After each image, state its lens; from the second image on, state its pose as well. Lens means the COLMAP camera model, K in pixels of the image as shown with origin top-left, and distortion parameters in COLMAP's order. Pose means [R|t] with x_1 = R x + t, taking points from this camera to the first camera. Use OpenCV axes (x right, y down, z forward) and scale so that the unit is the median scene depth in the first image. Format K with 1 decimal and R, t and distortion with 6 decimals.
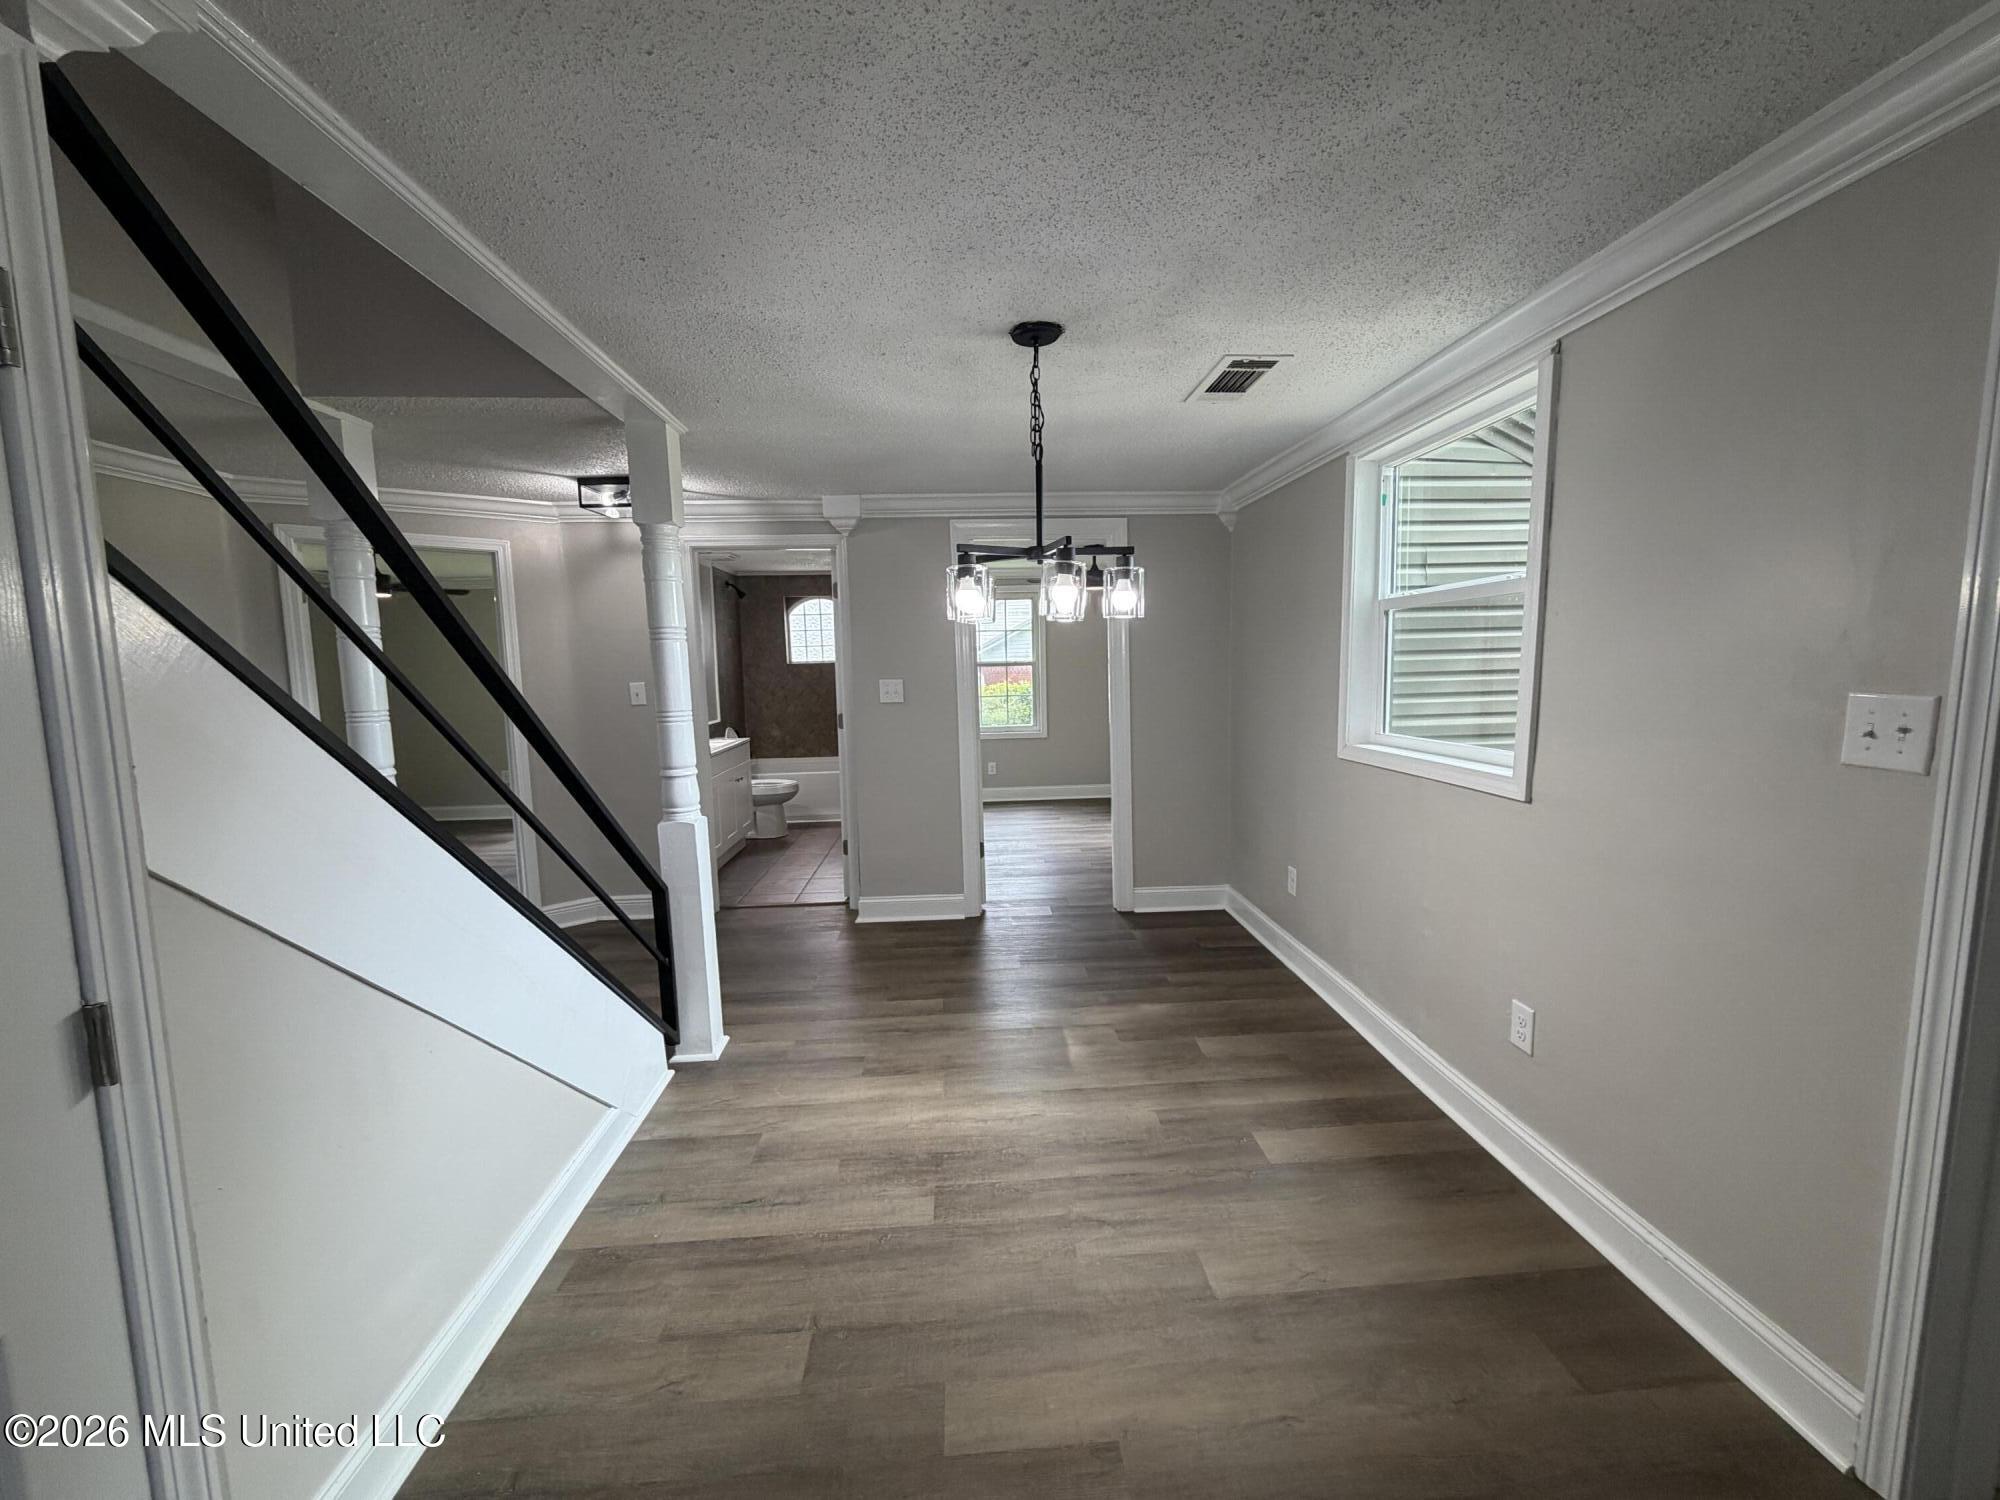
lens RADIAL K [[801.5, 0, 1005.8], [0, 801.5, 749.2], [0, 0, 1]] dist [-0.001793, 0.000571]
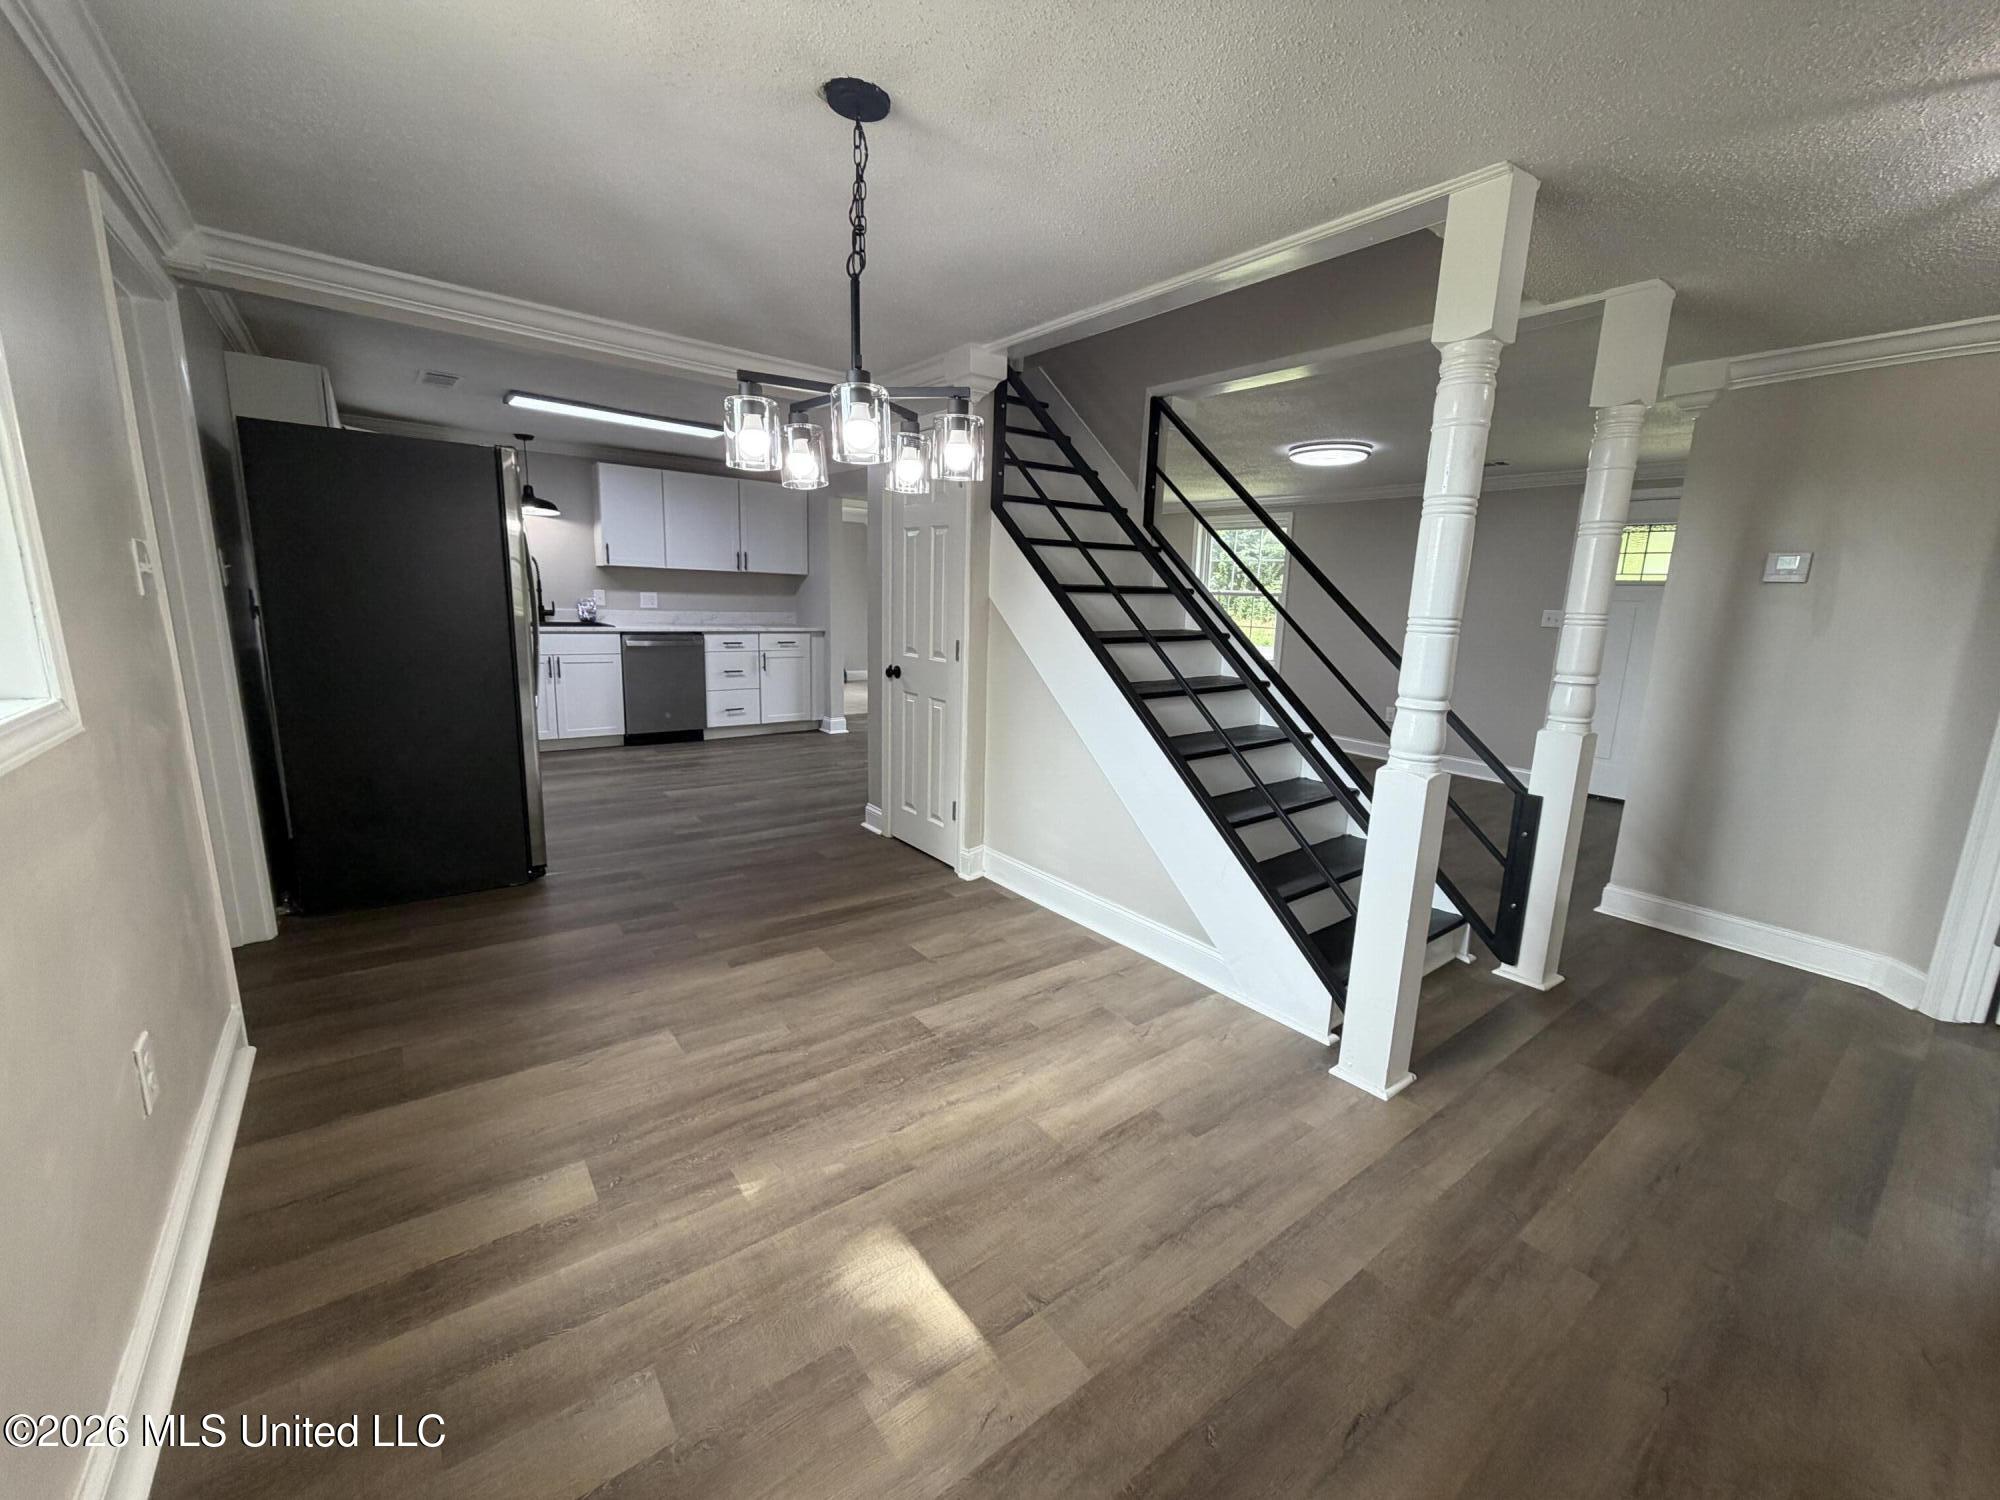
lens RADIAL K [[801.5, 0, 1005.6], [0, 801.5, 750.2], [0, 0, 1]] dist [-0.001793, 0.000571]
pose [[-0.832309, 0.092781, -0.546492, 0.381478], [-0.083449, 0.953684, 0.289004, -0.139302], [0.547995, 0.286145, -0.786017, 1.752386]]
